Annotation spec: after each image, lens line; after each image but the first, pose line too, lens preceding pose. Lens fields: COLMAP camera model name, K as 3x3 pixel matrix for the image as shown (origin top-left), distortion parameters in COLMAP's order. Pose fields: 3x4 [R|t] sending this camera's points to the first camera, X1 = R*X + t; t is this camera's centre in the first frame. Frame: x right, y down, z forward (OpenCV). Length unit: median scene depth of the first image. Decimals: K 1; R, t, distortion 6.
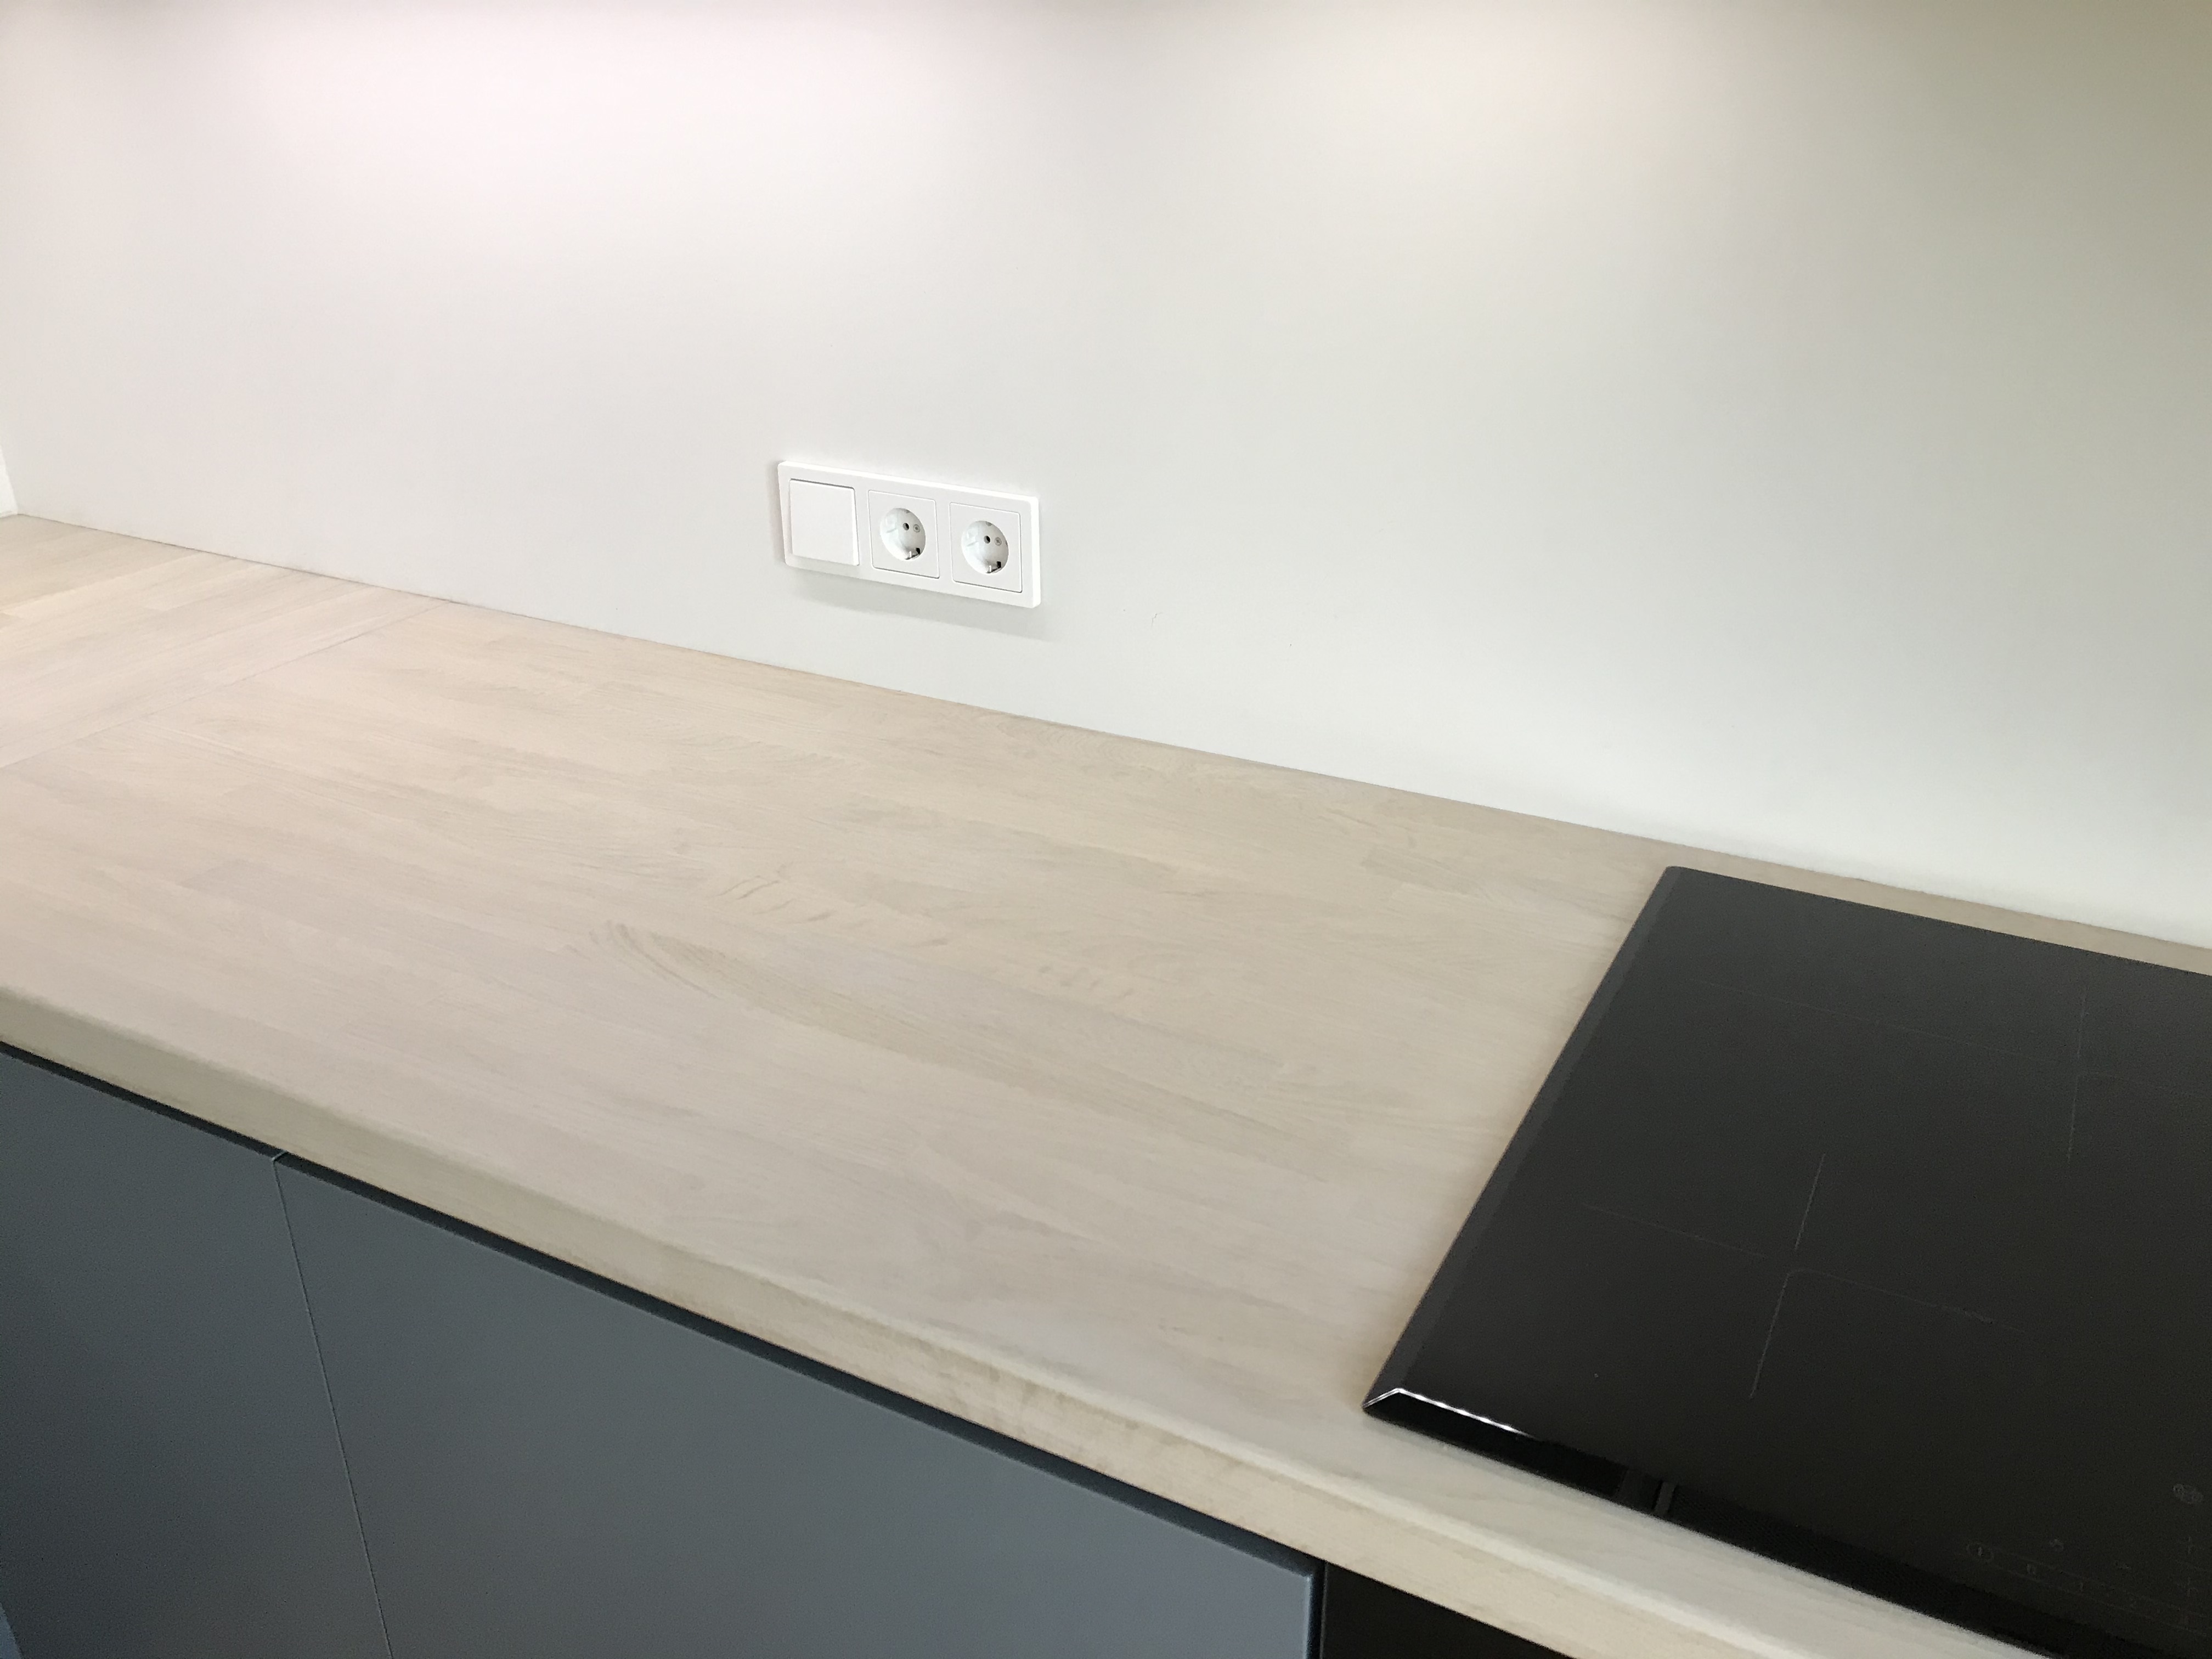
lens RADIAL K [[1802.0, 0, 1106.0], [0, 1802.0, 829.5], [0, 0, 1]] dist [0.087292, -0.199003]
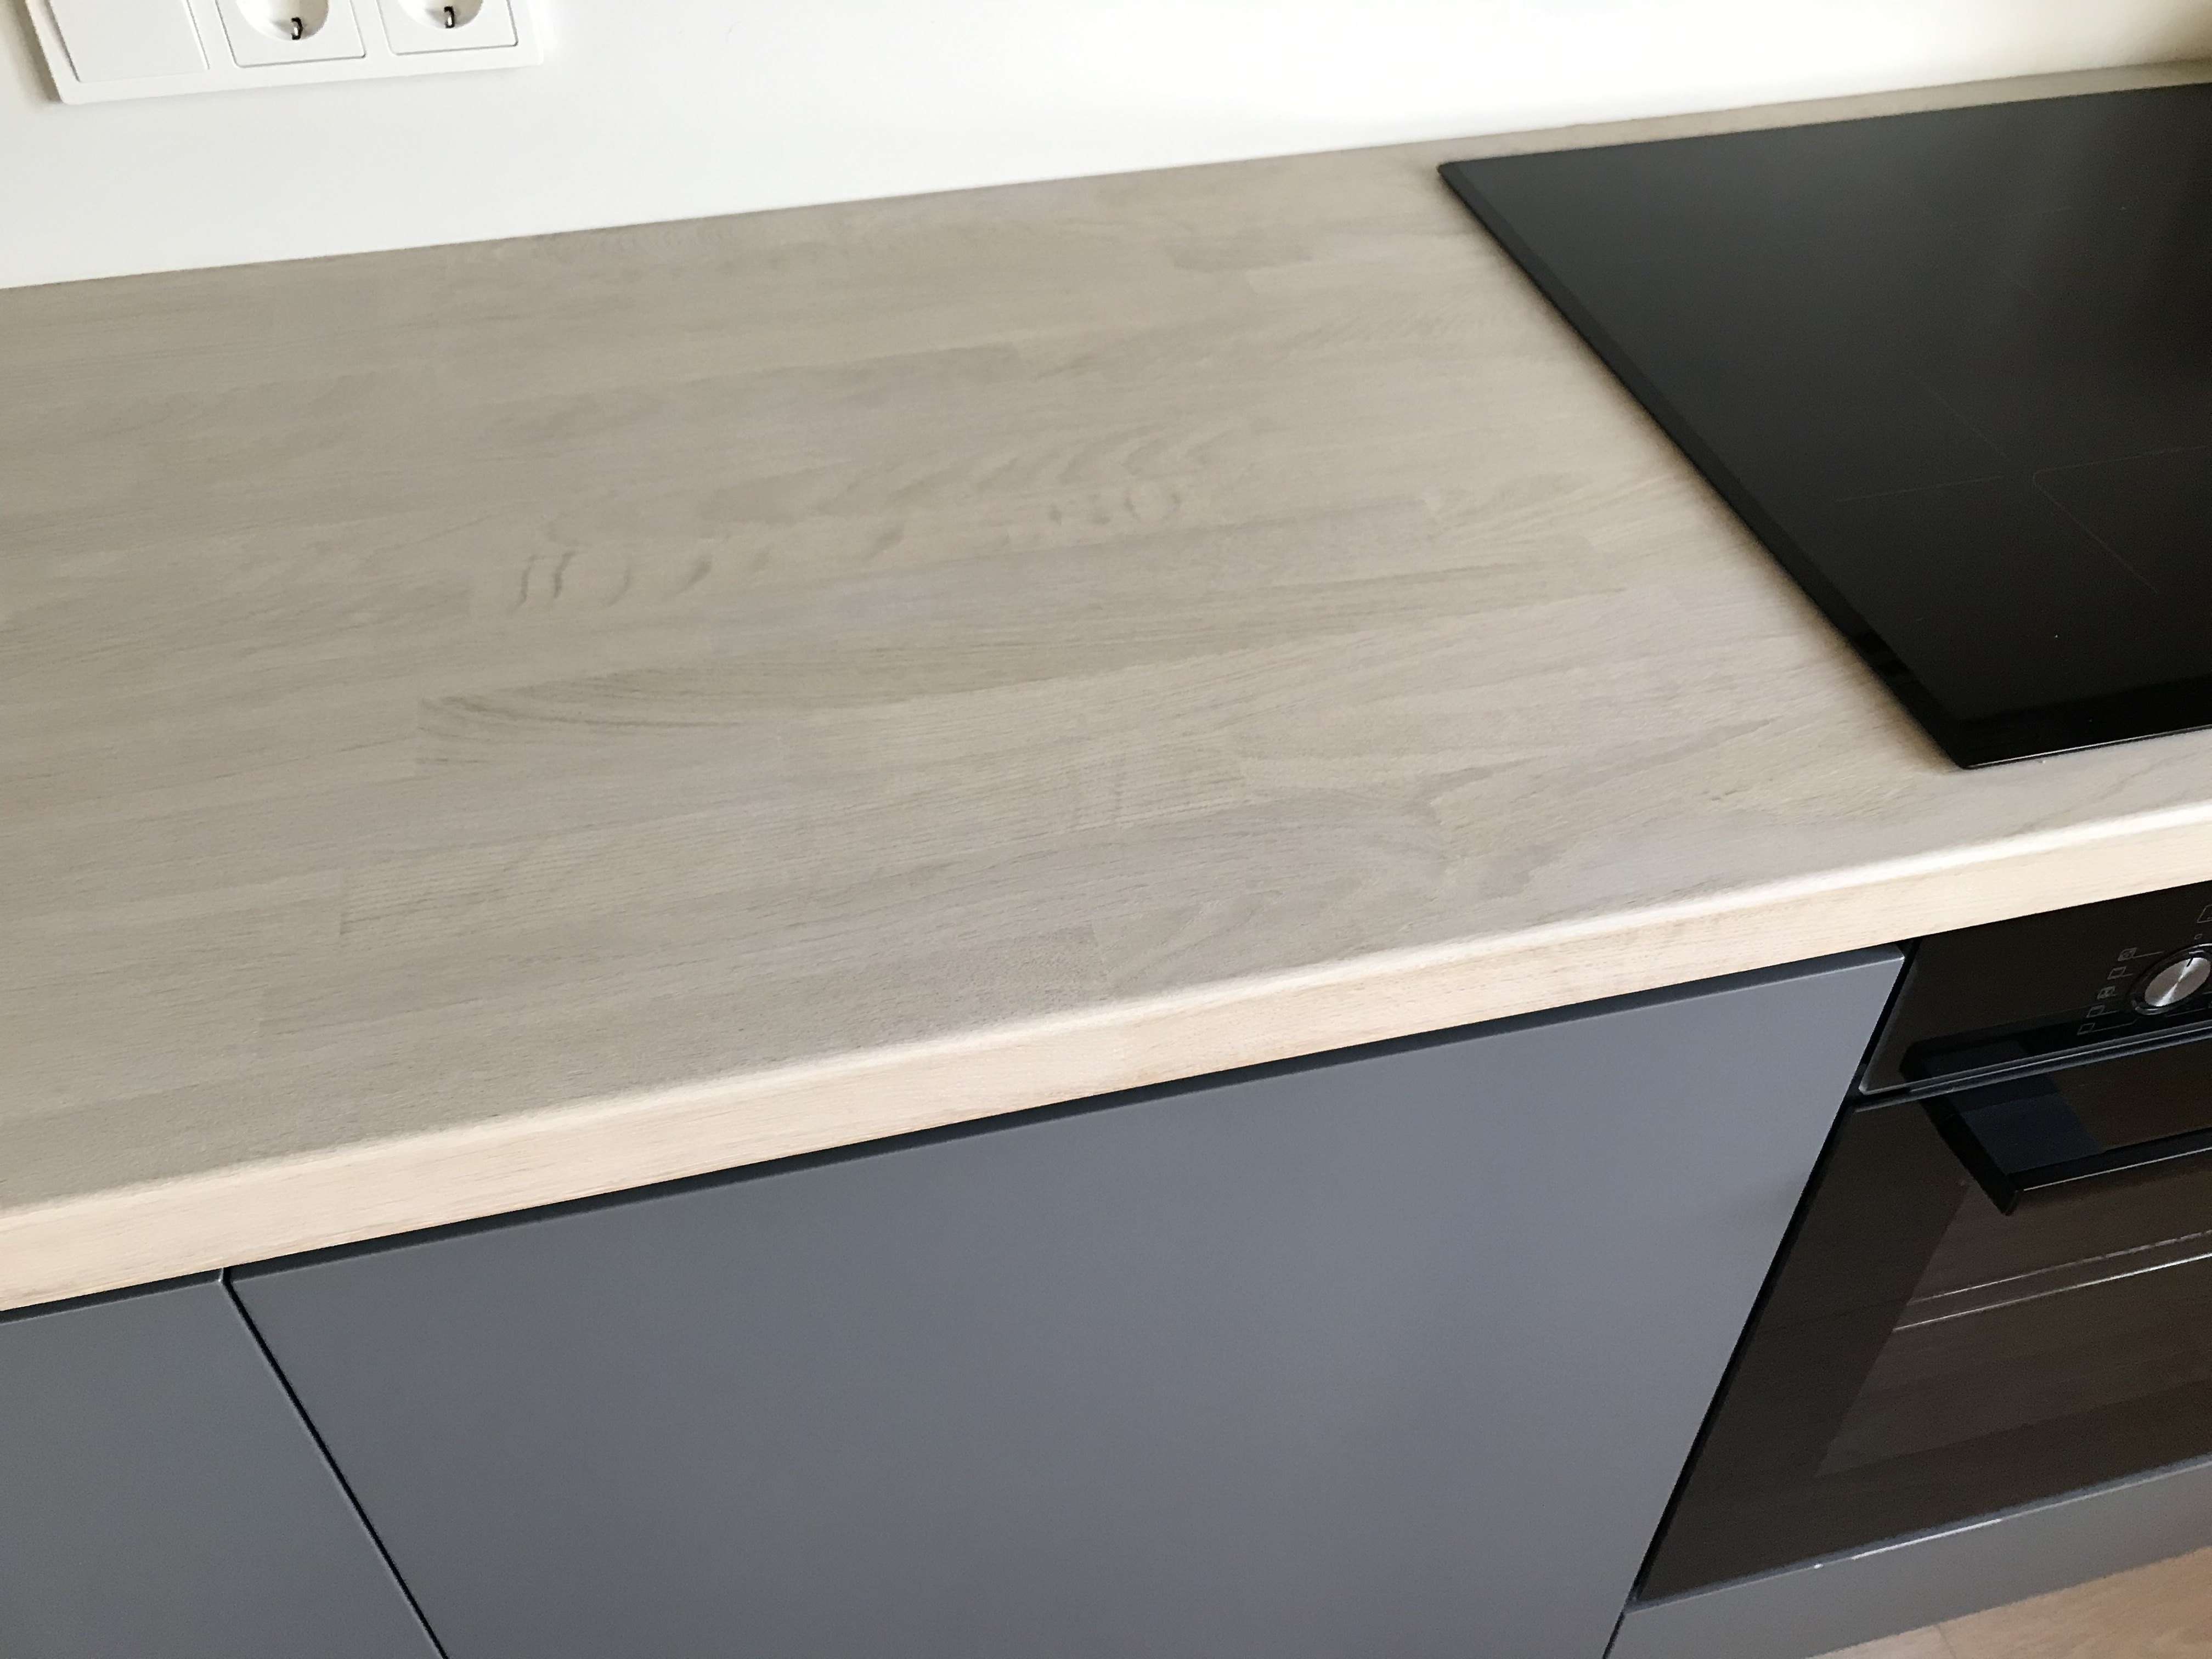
lens RADIAL K [[1802.0, 0, 1106.0], [0, 1802.0, 829.5], [0, 0, 1]] dist [0.087292, -0.199003]
pose [[0.745873, -0.452256, 0.489017, -0.347869], [0.284292, 0.880082, 0.380308, -0.068322], [-0.602371, -0.144638, 0.785002, 0.285215]]
